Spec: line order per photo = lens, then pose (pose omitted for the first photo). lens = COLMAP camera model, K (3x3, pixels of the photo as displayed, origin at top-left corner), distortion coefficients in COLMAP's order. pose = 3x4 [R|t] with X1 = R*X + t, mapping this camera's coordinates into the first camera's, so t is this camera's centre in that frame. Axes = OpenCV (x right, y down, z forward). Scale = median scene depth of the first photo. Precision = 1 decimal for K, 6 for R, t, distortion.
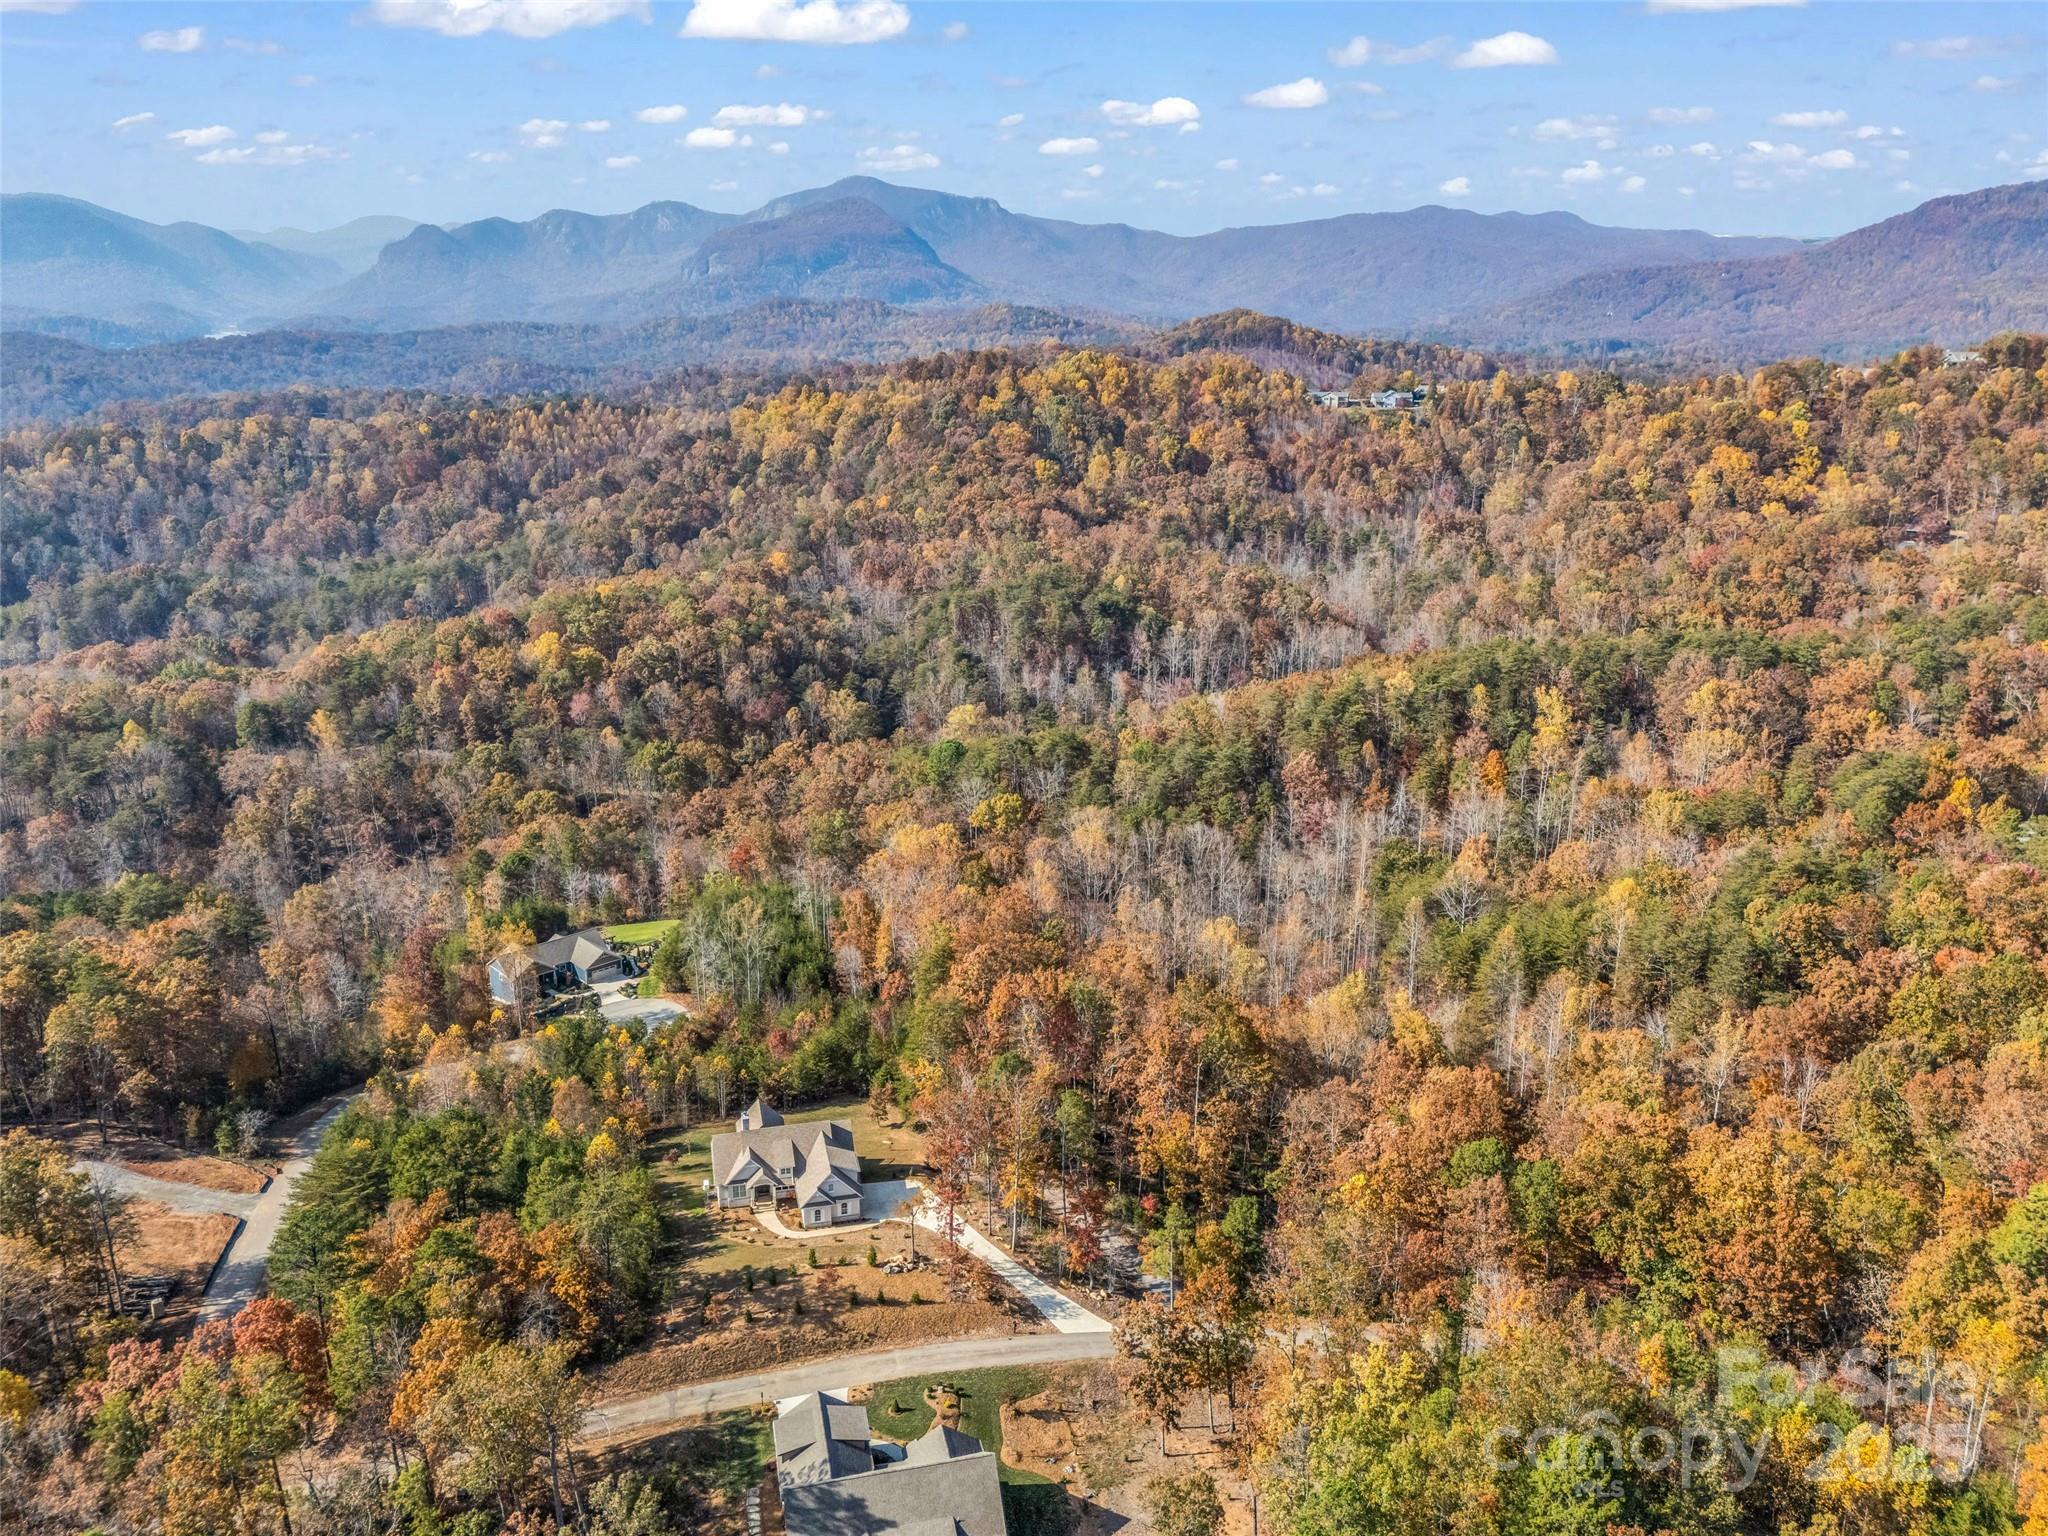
lens RADIAL K [[1512.8, 0, 1024.0], [0, 1512.8, 768.0], [0, 0, 1]] dist [0.084574, -0.086077]
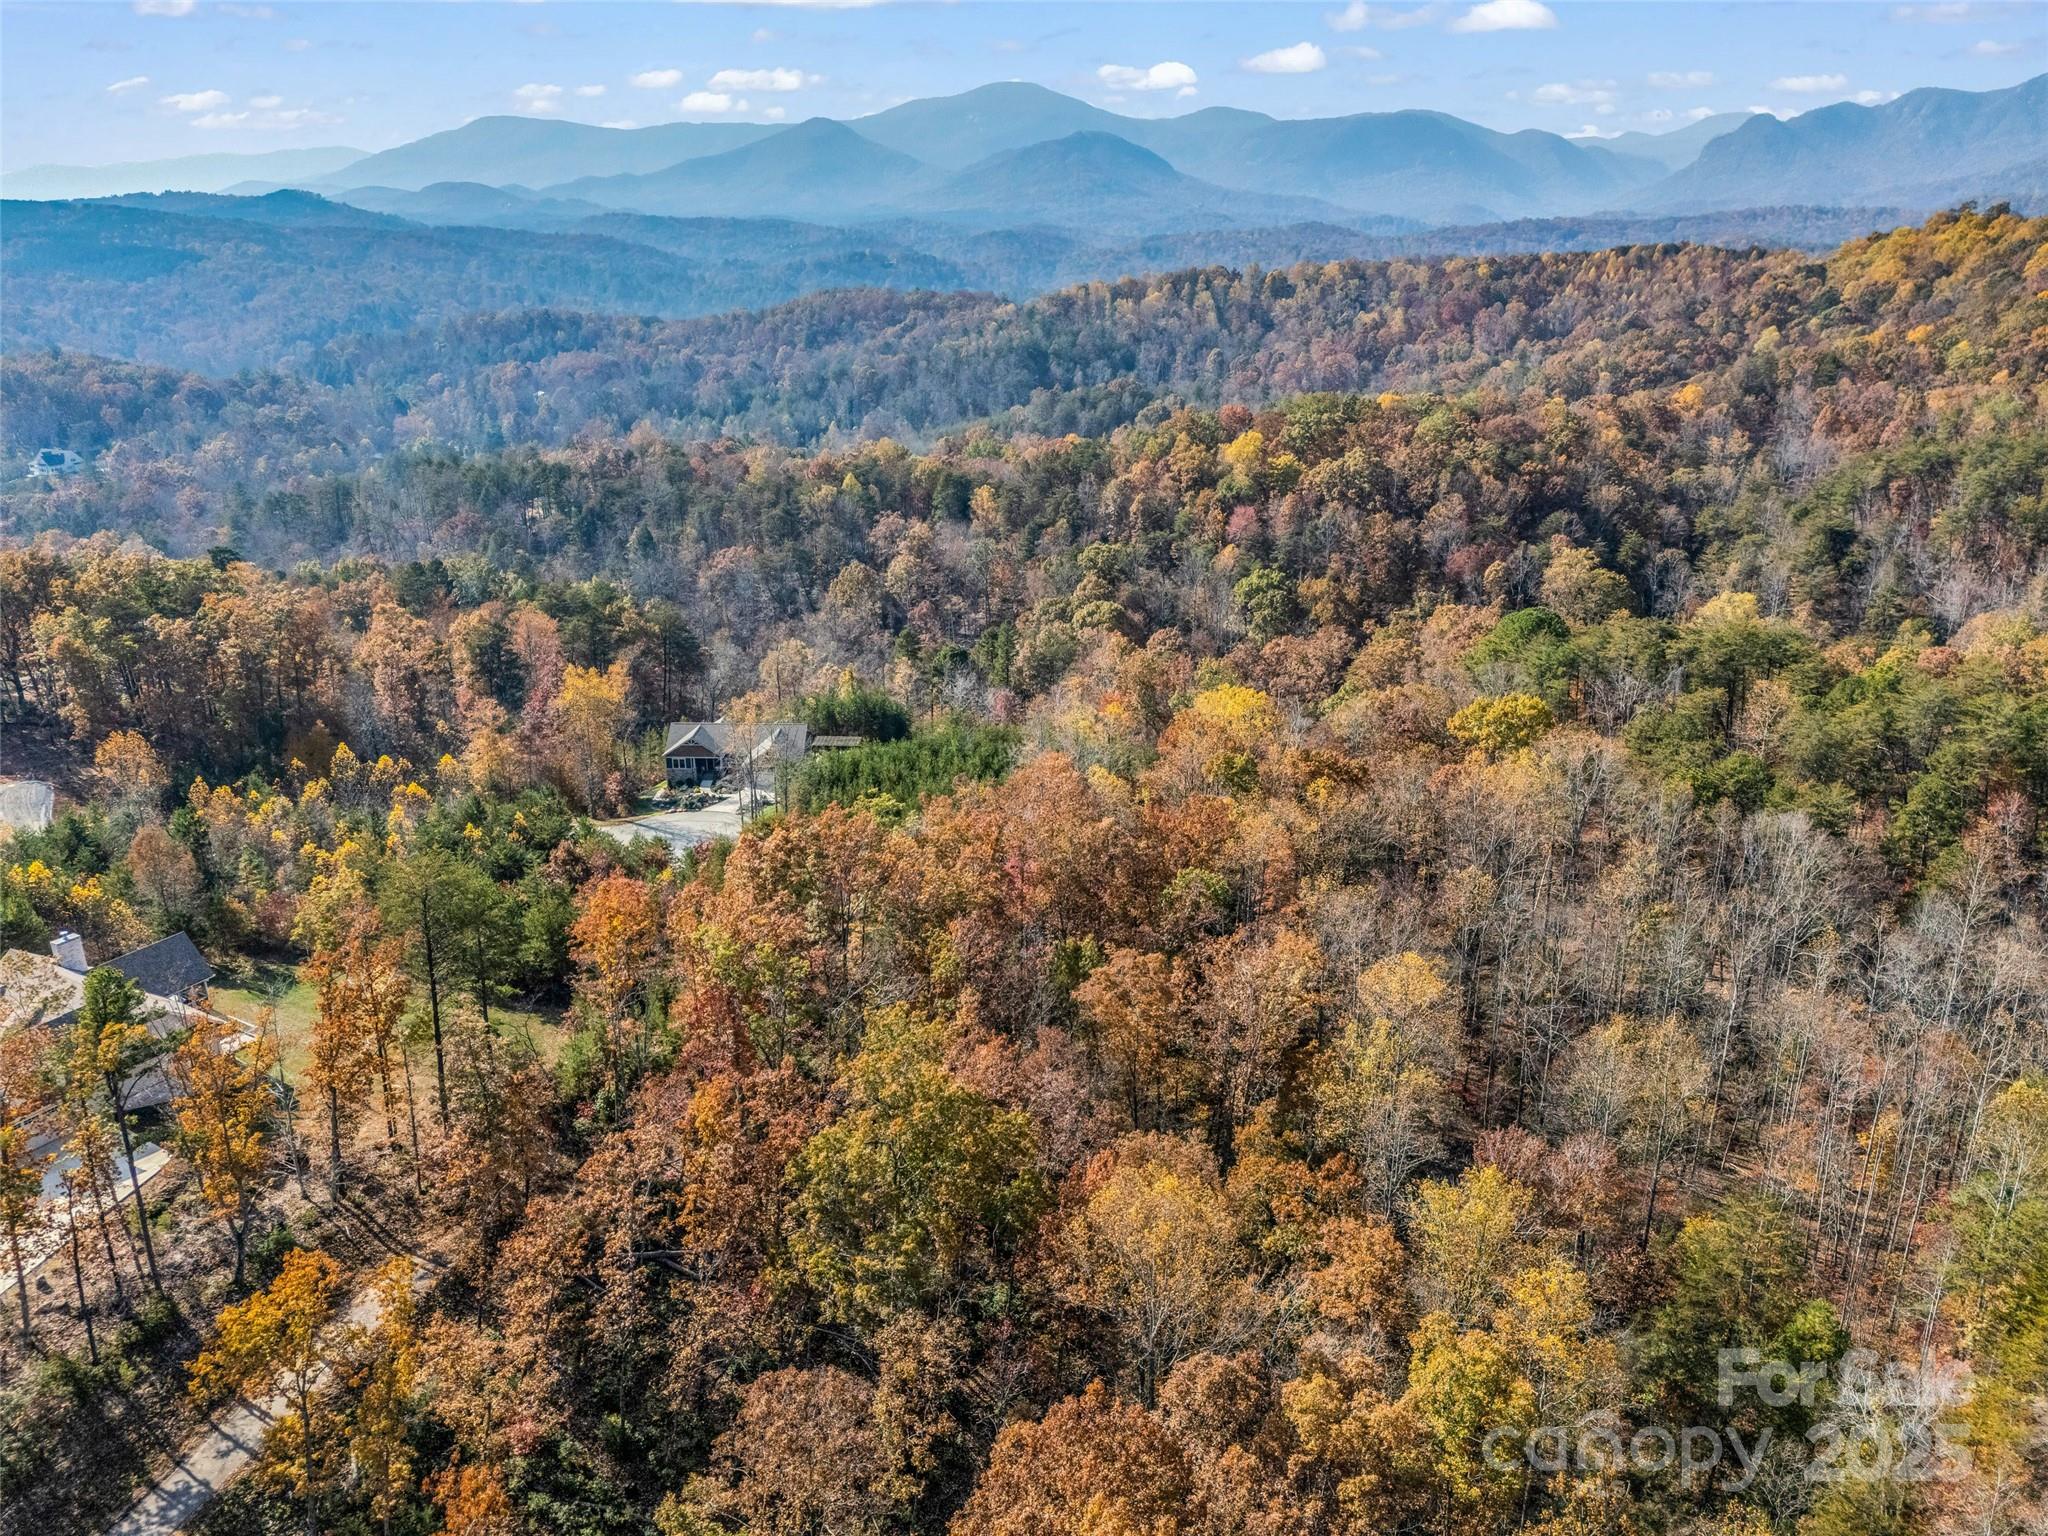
lens RADIAL K [[1517.3, 0, 1021.7], [0, 1517.3, 766.5], [0, 0, 1]] dist [0.066249, -0.056938]
pose [[0.709035, 0.231142, -0.666216, 0.107144], [-0.195880, 0.972131, 0.128810, 0.002829], [0.677422, 0.039167, 0.734551, 0.185079]]
